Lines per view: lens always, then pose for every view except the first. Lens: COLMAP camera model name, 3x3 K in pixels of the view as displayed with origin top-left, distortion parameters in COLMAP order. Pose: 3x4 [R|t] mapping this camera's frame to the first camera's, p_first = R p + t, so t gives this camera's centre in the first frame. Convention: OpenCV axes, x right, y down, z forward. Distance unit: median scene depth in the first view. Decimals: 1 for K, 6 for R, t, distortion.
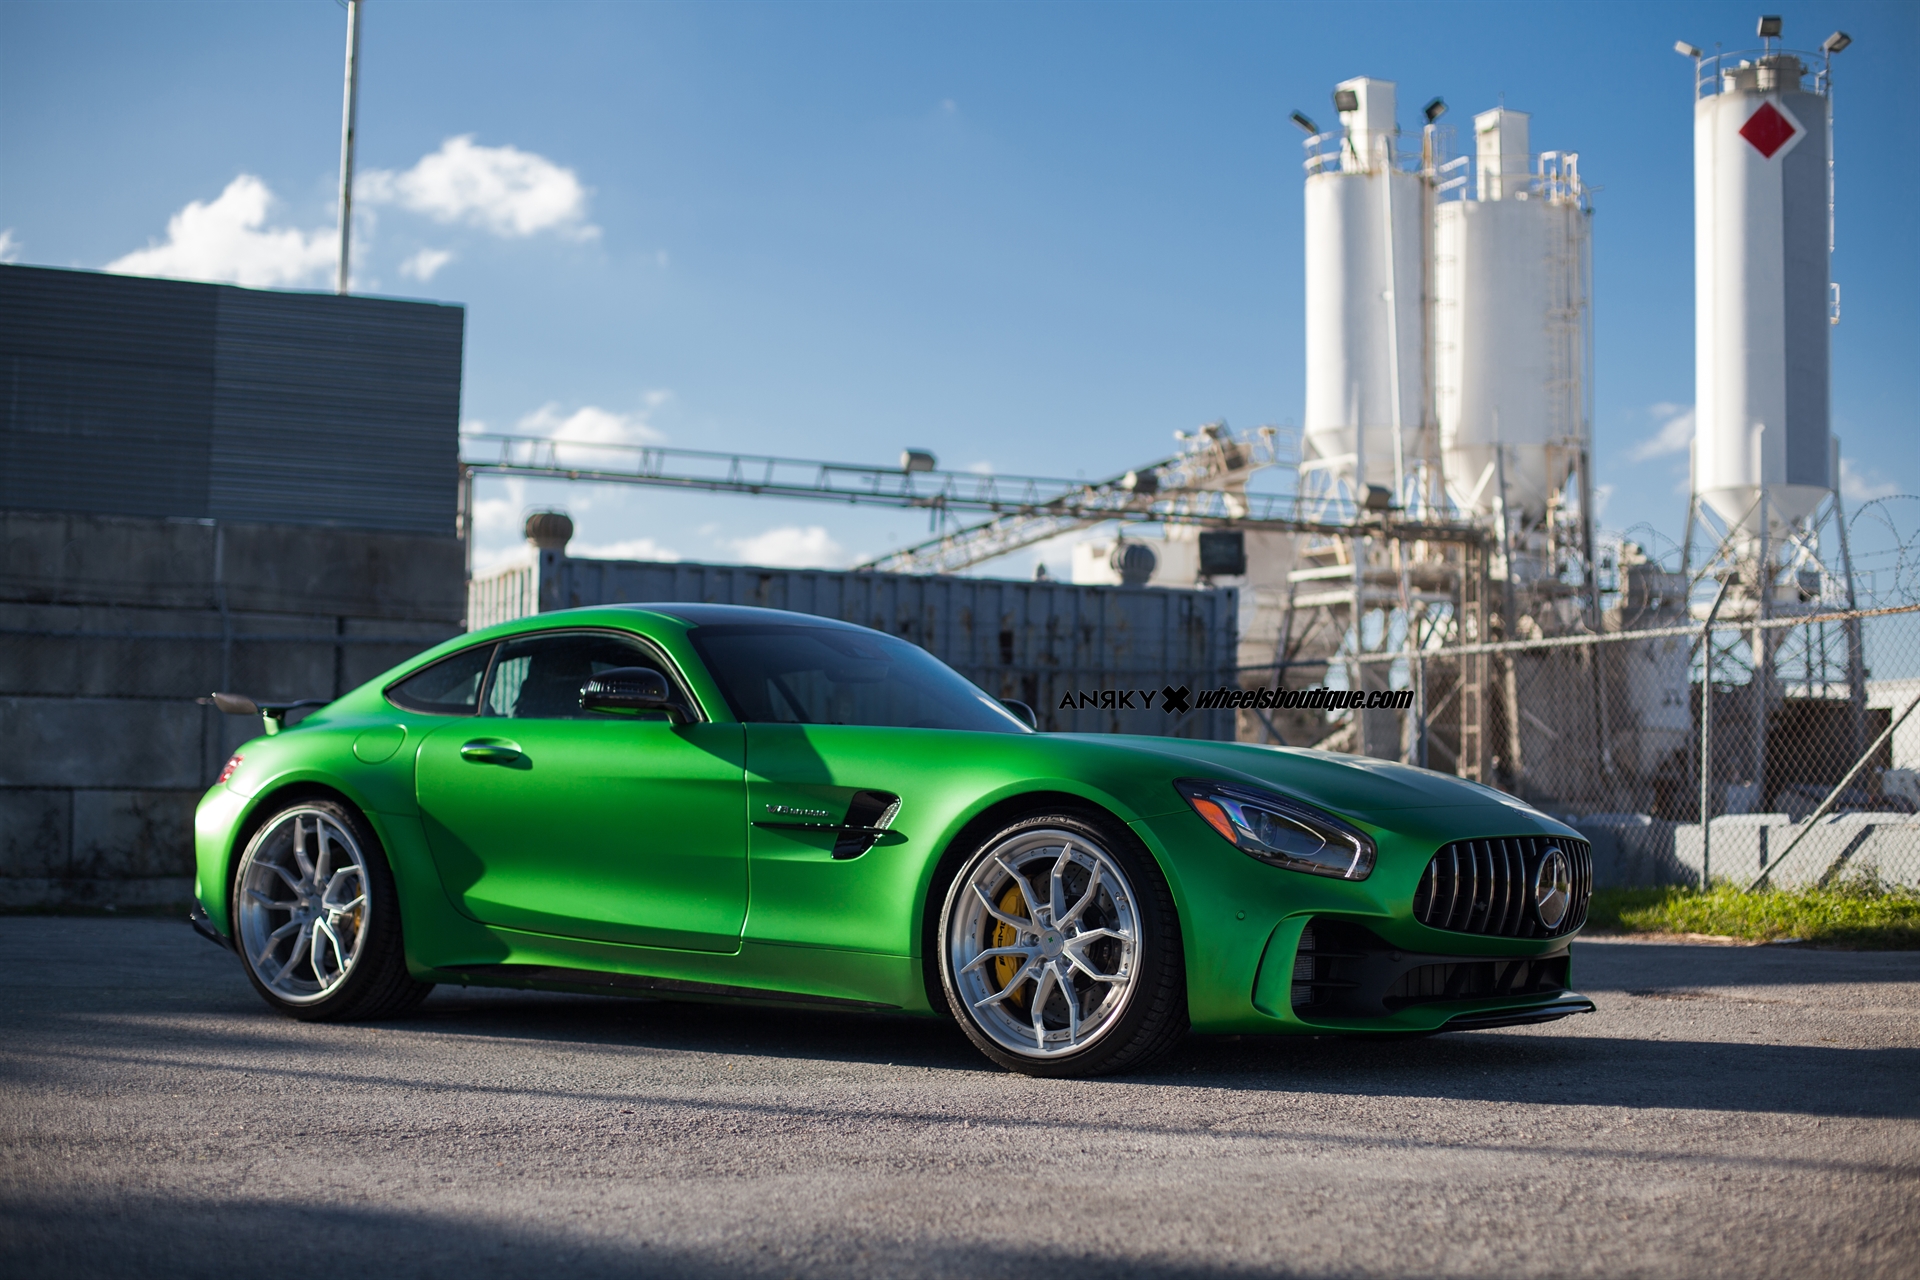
lens RADIAL K [[2890.8, 0, 960.0], [0, 2890.8, 640.0], [0, 0, 1]] dist [-0.119123, 0.105116]
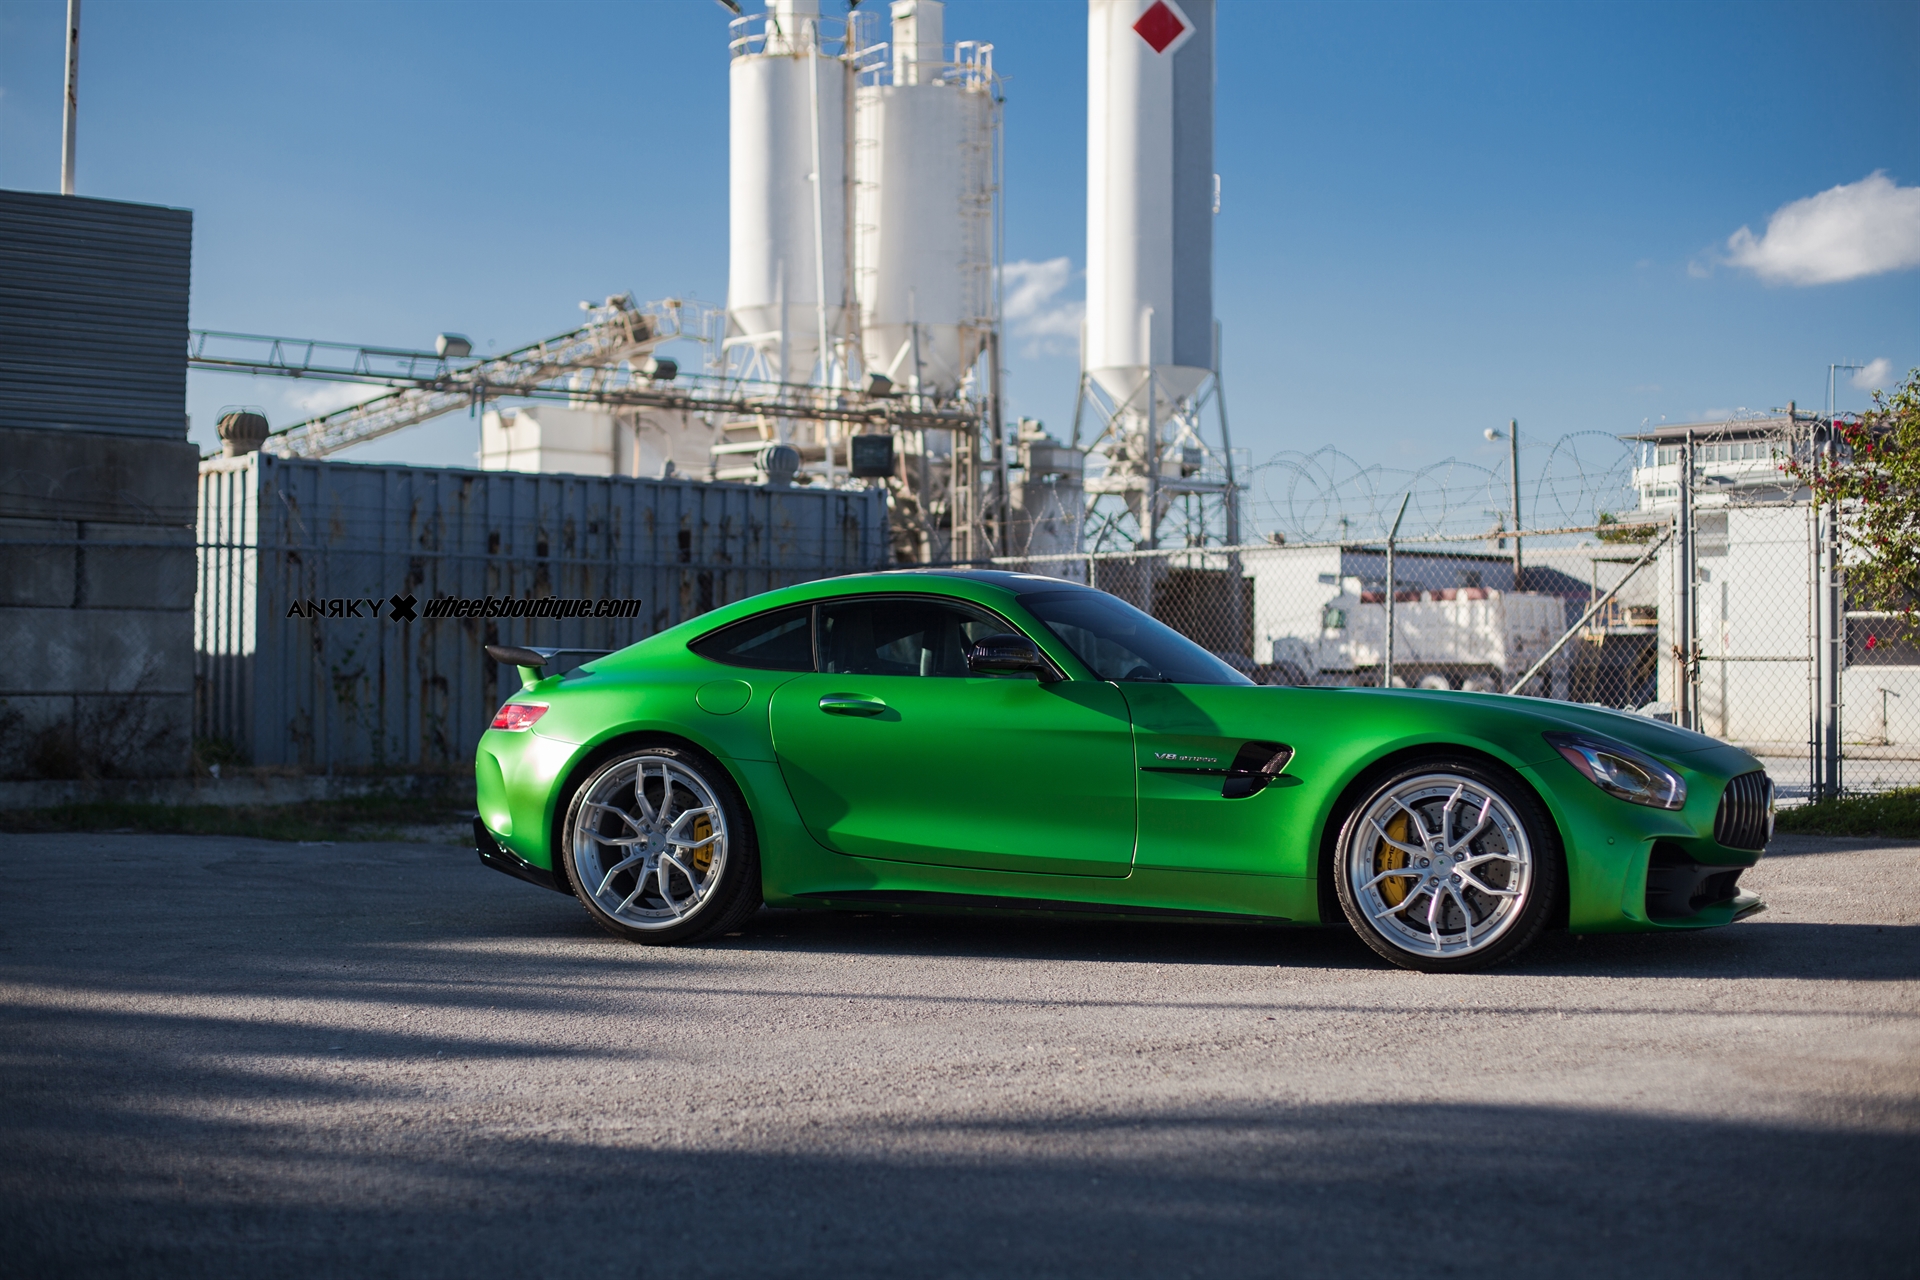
lens RADIAL K [[2921.6, 0, 960.0], [0, 2921.6, 640.0], [0, 0, 1]] dist [-0.132541, 0.204555]
pose [[0.965647, -0.006302, 0.259780, -0.162594], [-0.007117, 0.998690, 0.050681, -0.017775], [-0.259759, -0.050789, 0.964337, -0.049897]]
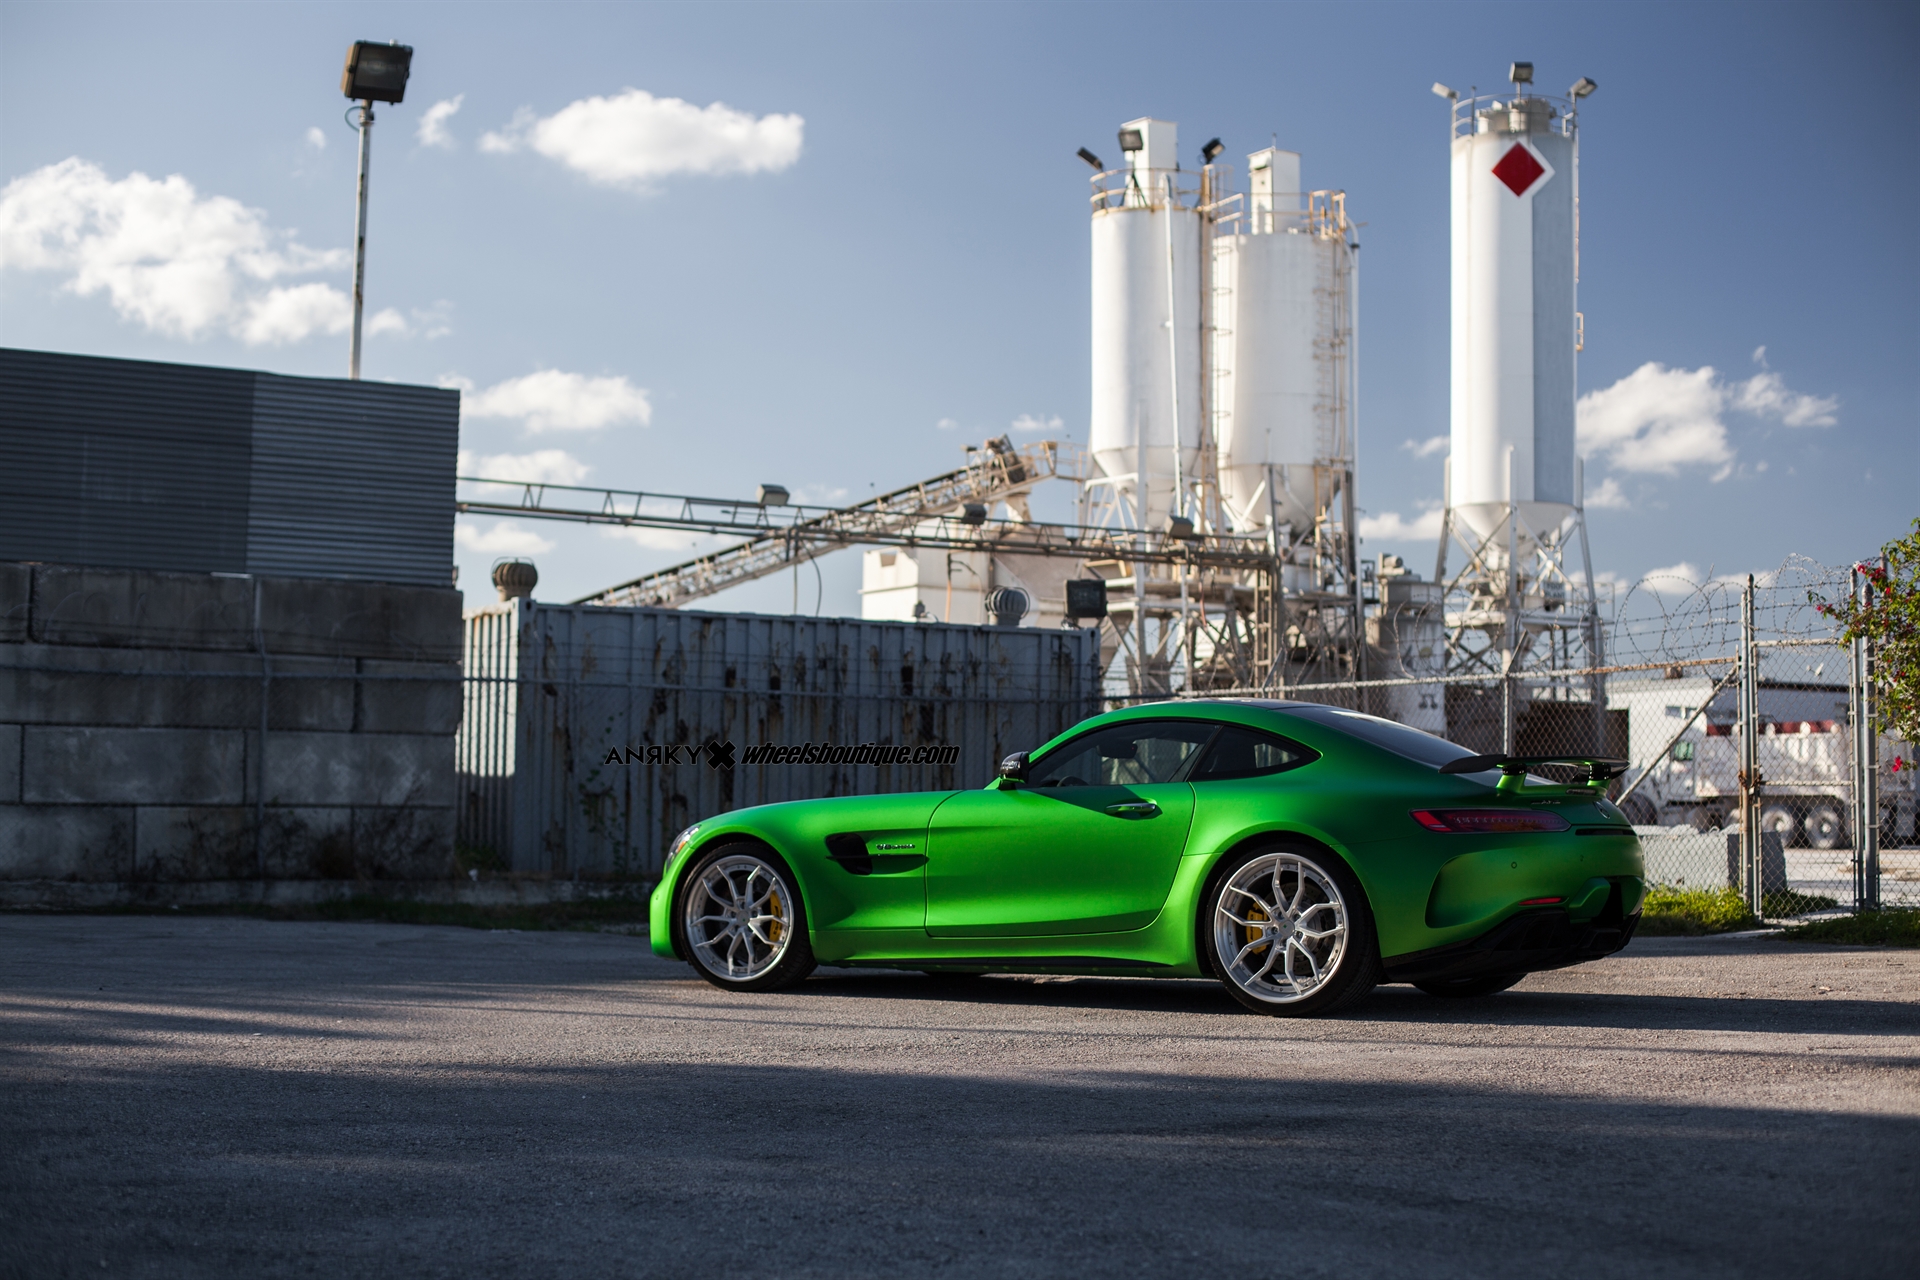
lens RADIAL K [[2974.4, 0, 954.3], [0, 2974.4, 609.4], [0, 0, 1]] dist [-0.095726, -0.014350]
pose [[0.995419, 0.005003, 0.095474, -0.080138], [-0.004683, 0.999983, -0.003571, -0.021941], [-0.095491, 0.003108, 0.995425, -0.201404]]
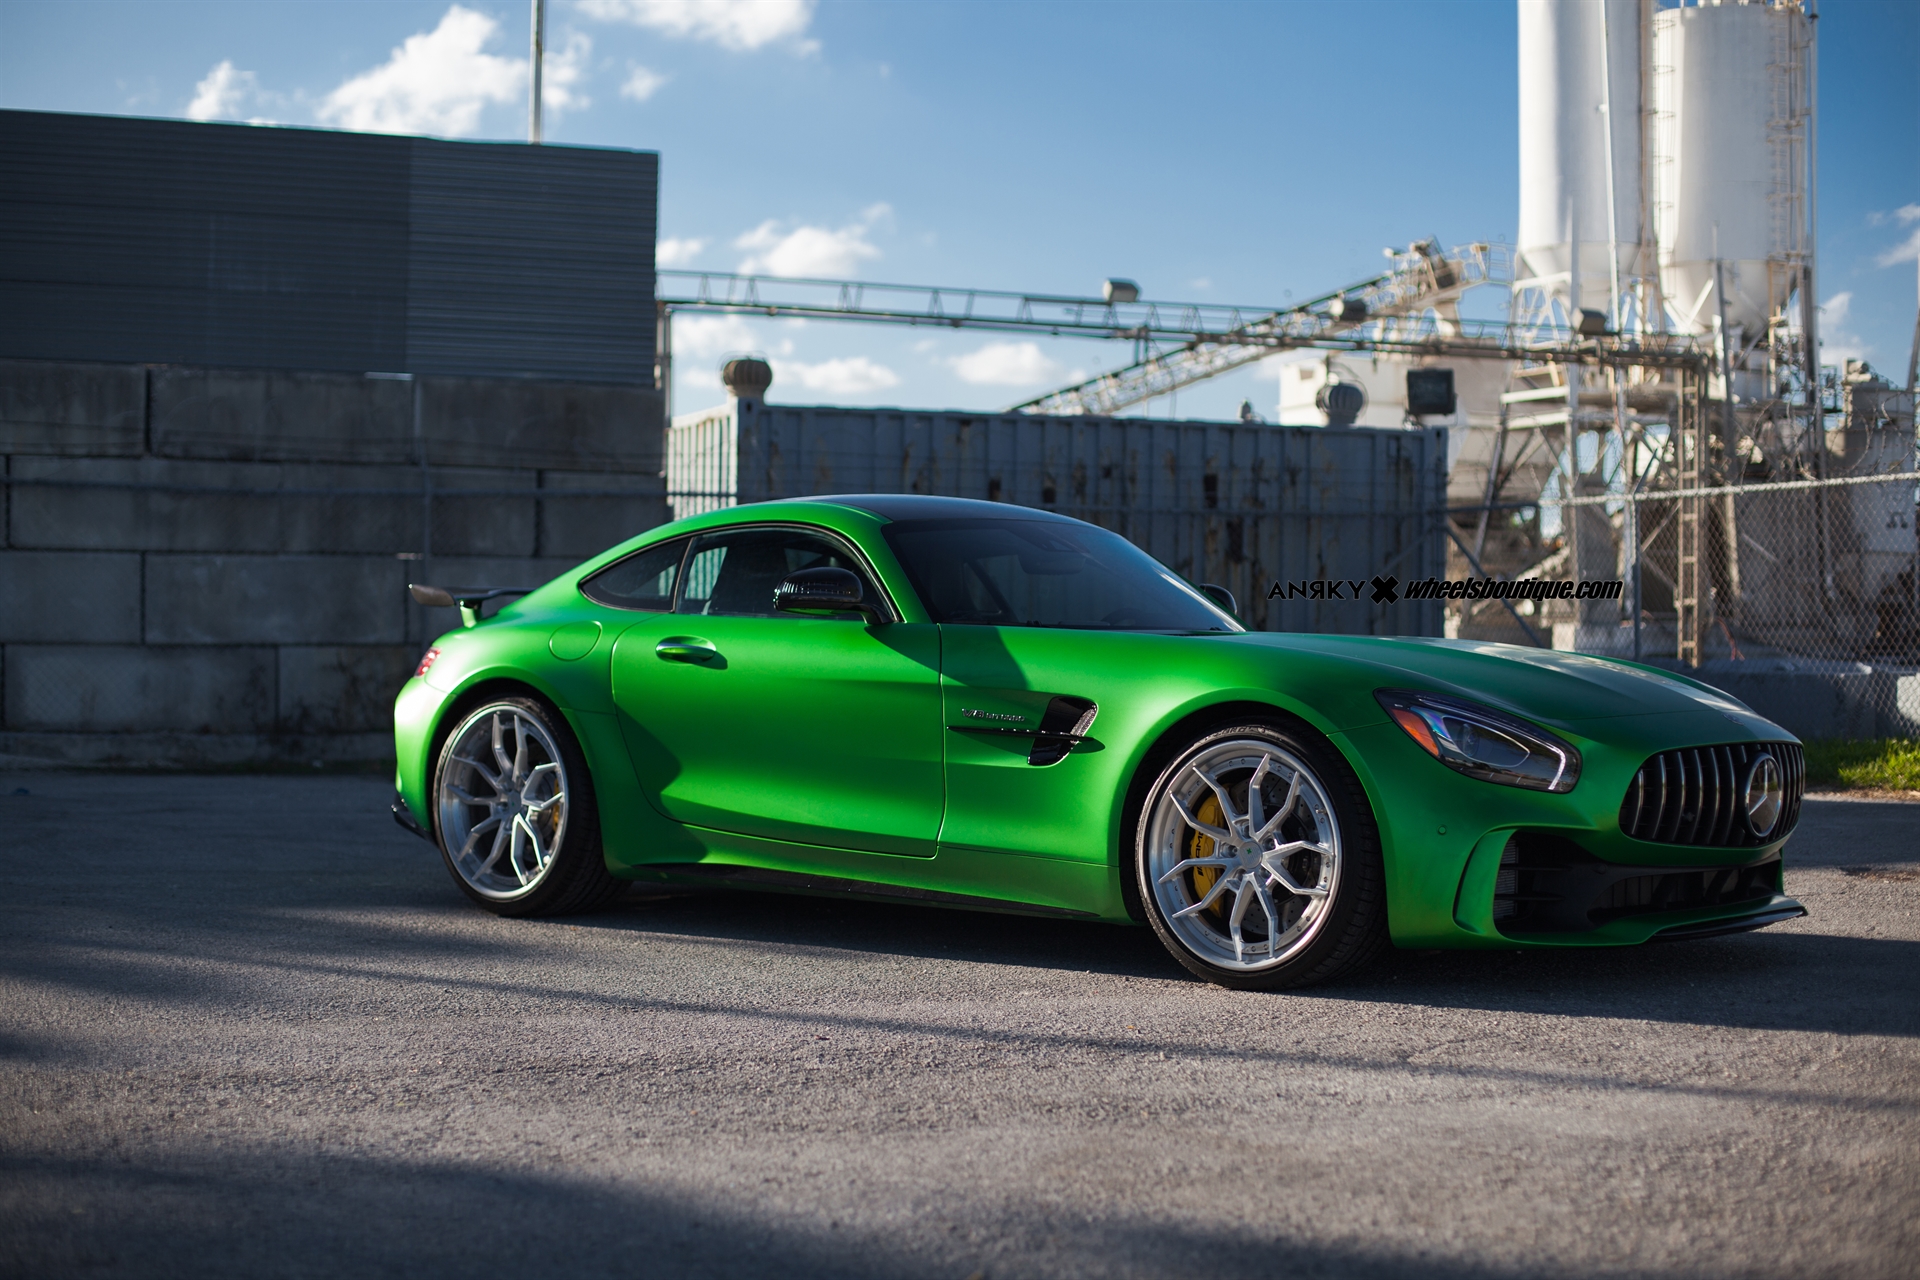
lens RADIAL K [[2921.6, 0, 960.0], [0, 2921.6, 640.0], [0, 0, 1]] dist [-0.132541, 0.204555]
pose [[0.997444, -0.005300, -0.071253, 0.001373], [0.009846, 0.997926, 0.063608, -0.010783], [0.070768, -0.064147, 0.995428, 0.001243]]
